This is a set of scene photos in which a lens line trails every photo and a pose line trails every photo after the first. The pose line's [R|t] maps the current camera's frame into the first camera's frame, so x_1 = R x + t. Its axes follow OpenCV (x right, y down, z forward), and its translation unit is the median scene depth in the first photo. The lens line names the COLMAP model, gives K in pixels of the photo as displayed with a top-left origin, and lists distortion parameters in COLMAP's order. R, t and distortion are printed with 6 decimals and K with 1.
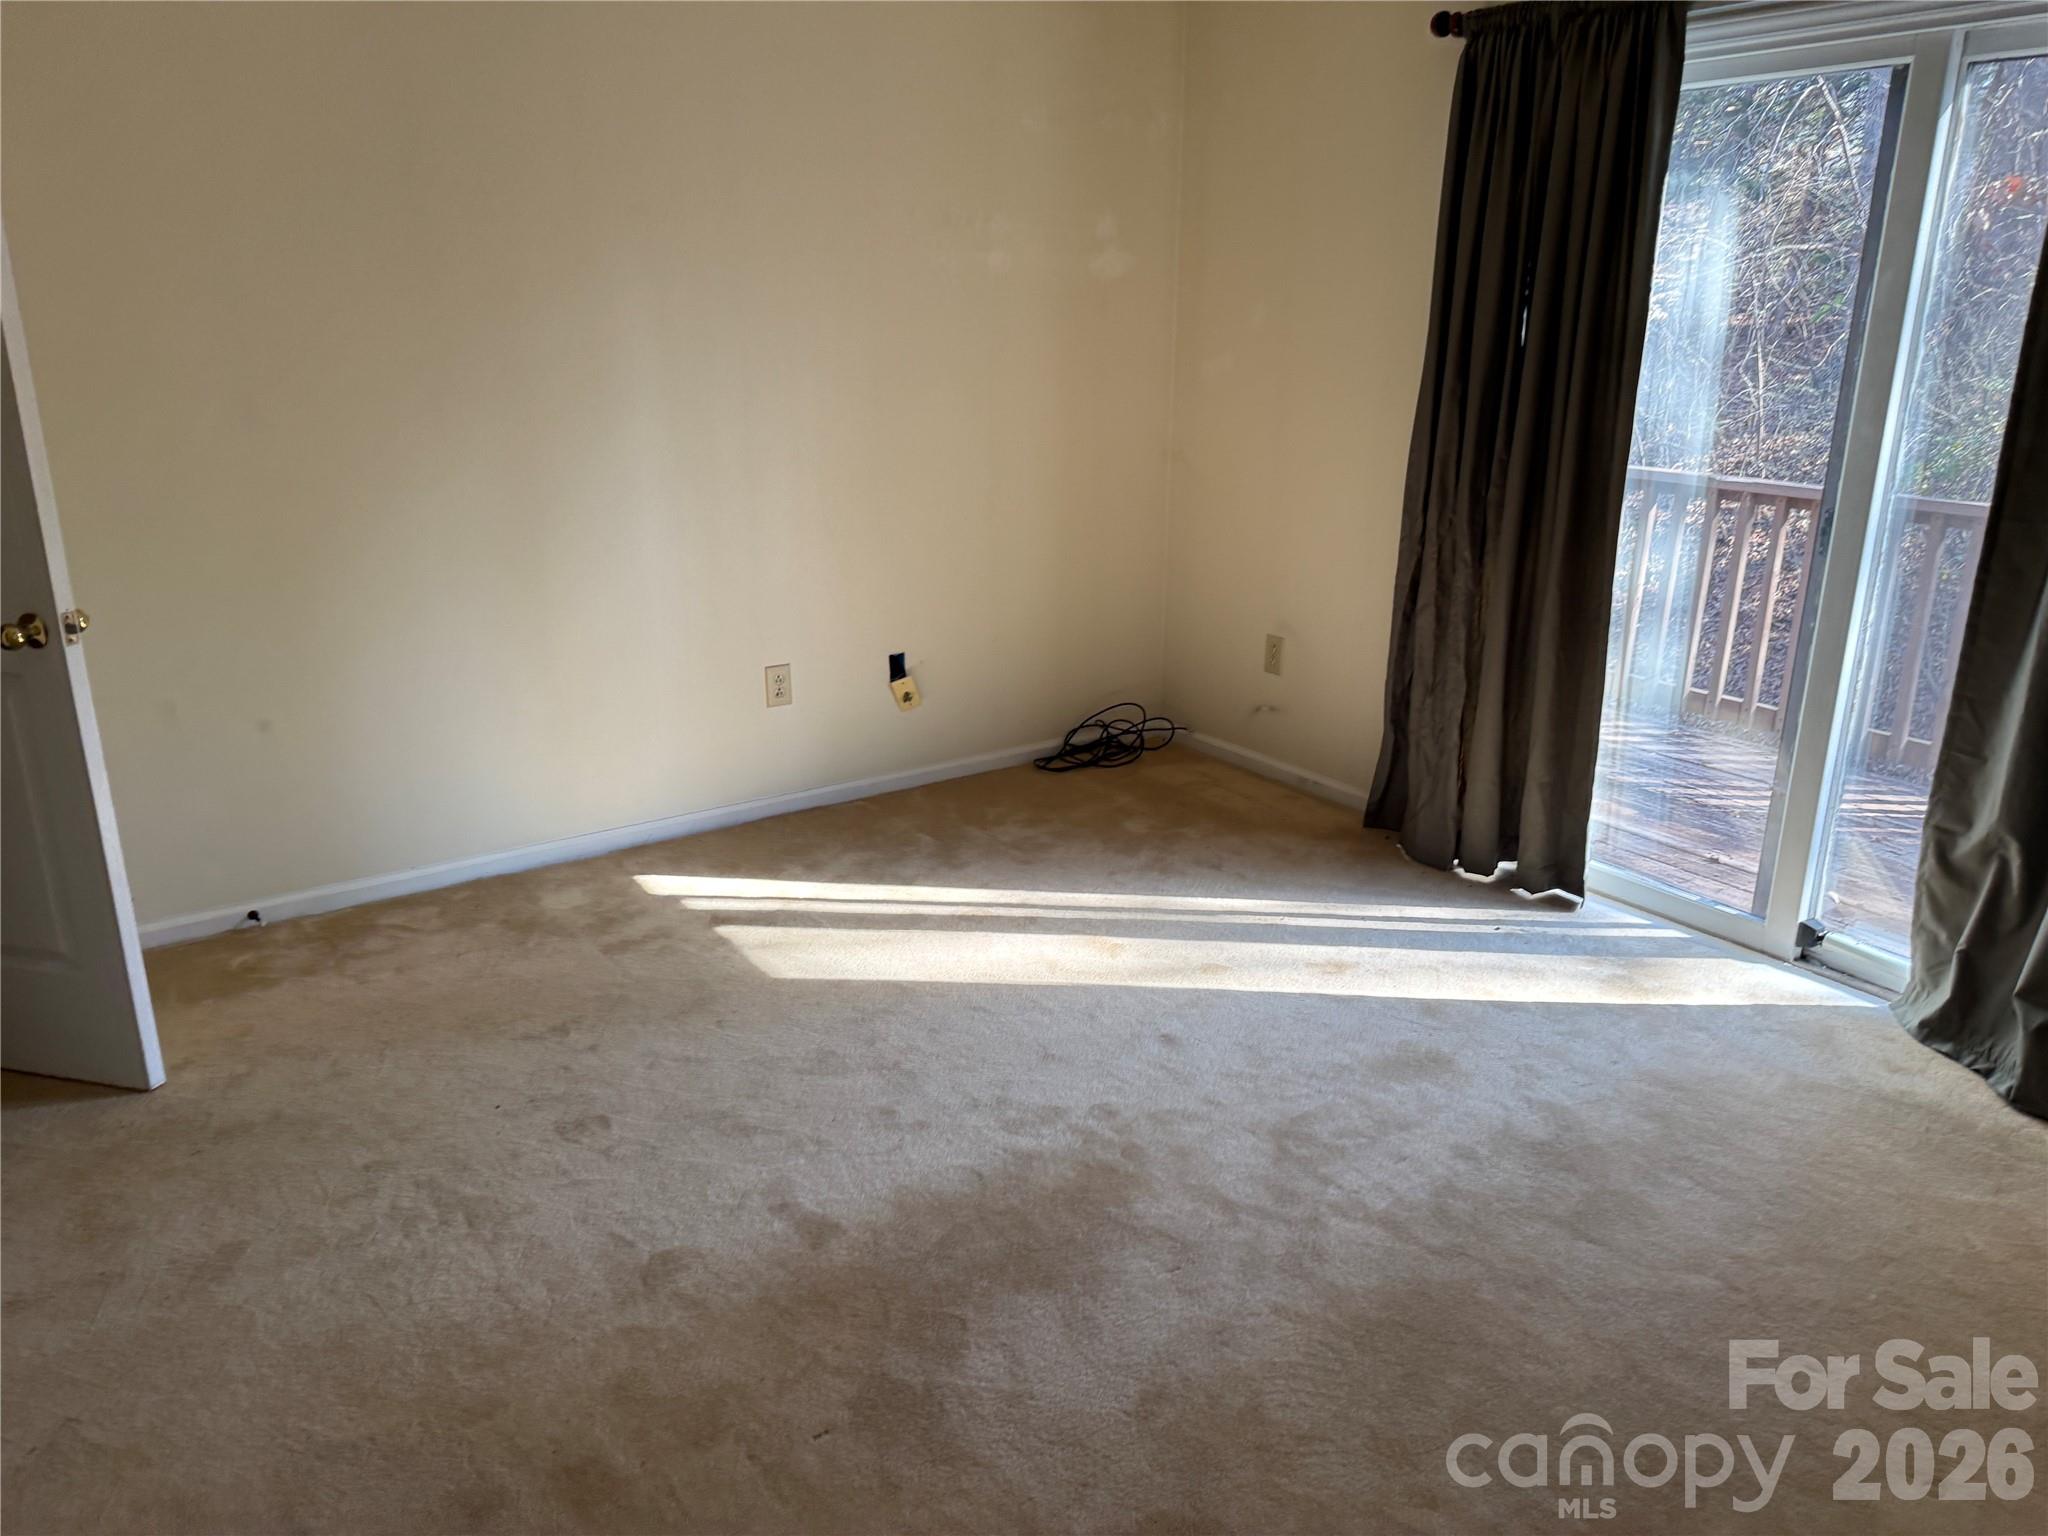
lens RADIAL K [[1425.5, 0, 1024.0], [0, 1425.5, 768.0], [0, 0, 1]] dist [0.127054, -0.195830]
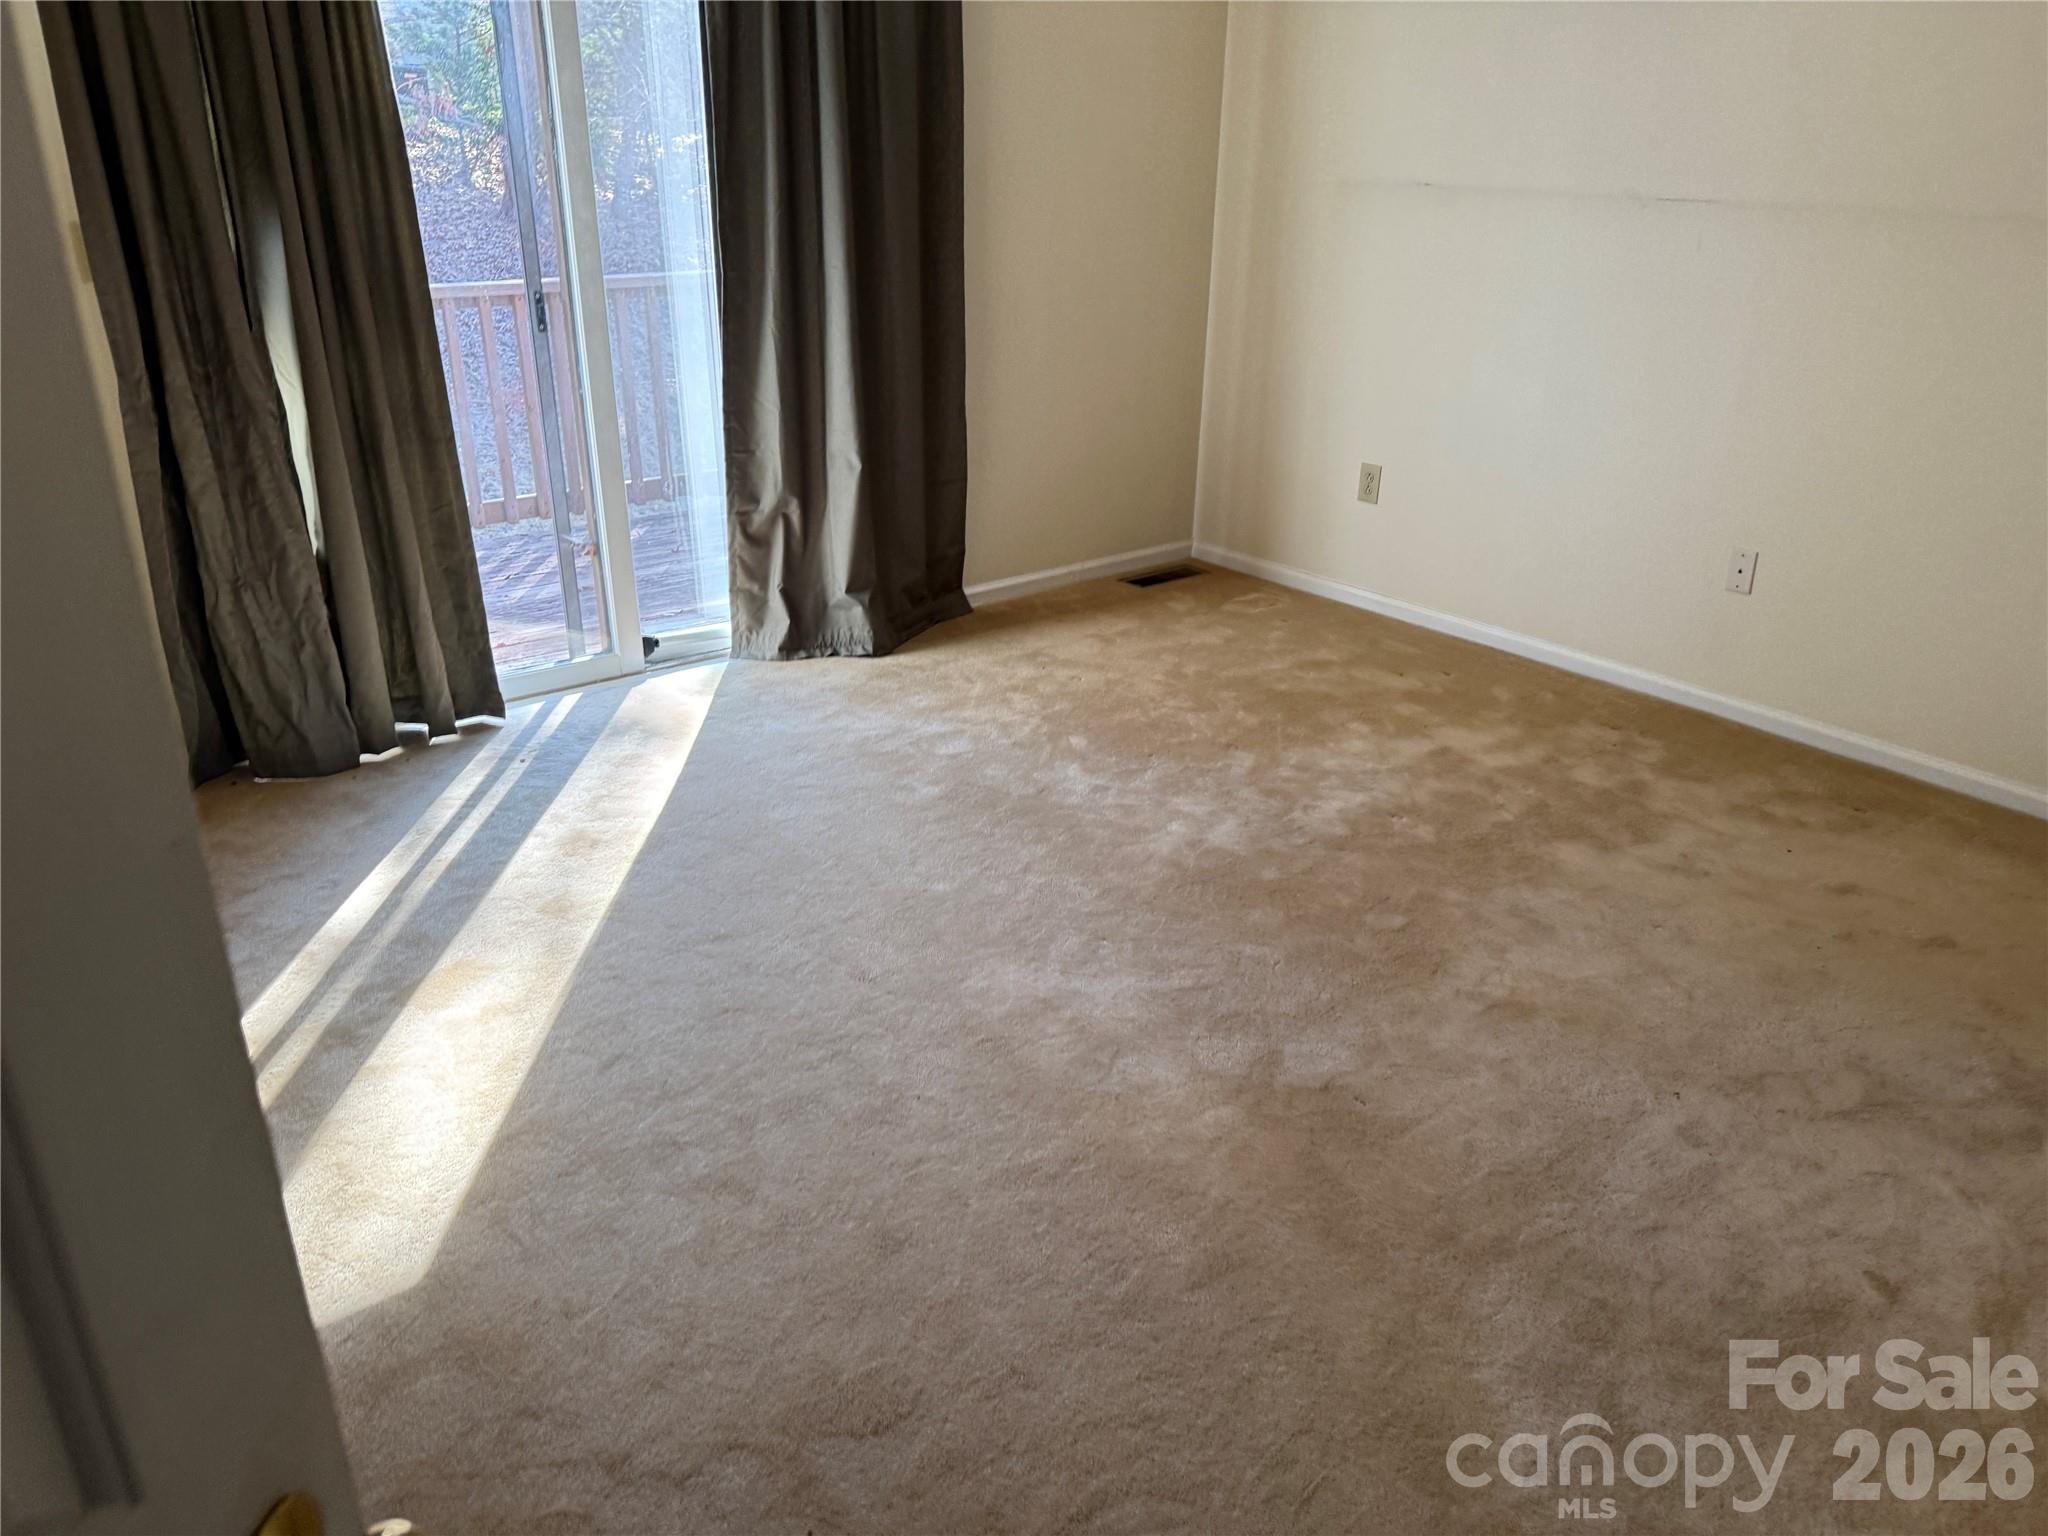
lens RADIAL K [[1425.5, 0, 1024.0], [0, 1425.5, 768.0], [0, 0, 1]] dist [0.127054, -0.195830]
pose [[-0.051357, -0.419331, 0.906380, -0.655424], [0.292632, 0.861422, 0.415113, -0.216964], [-0.954845, 0.286555, 0.078470, 0.655176]]
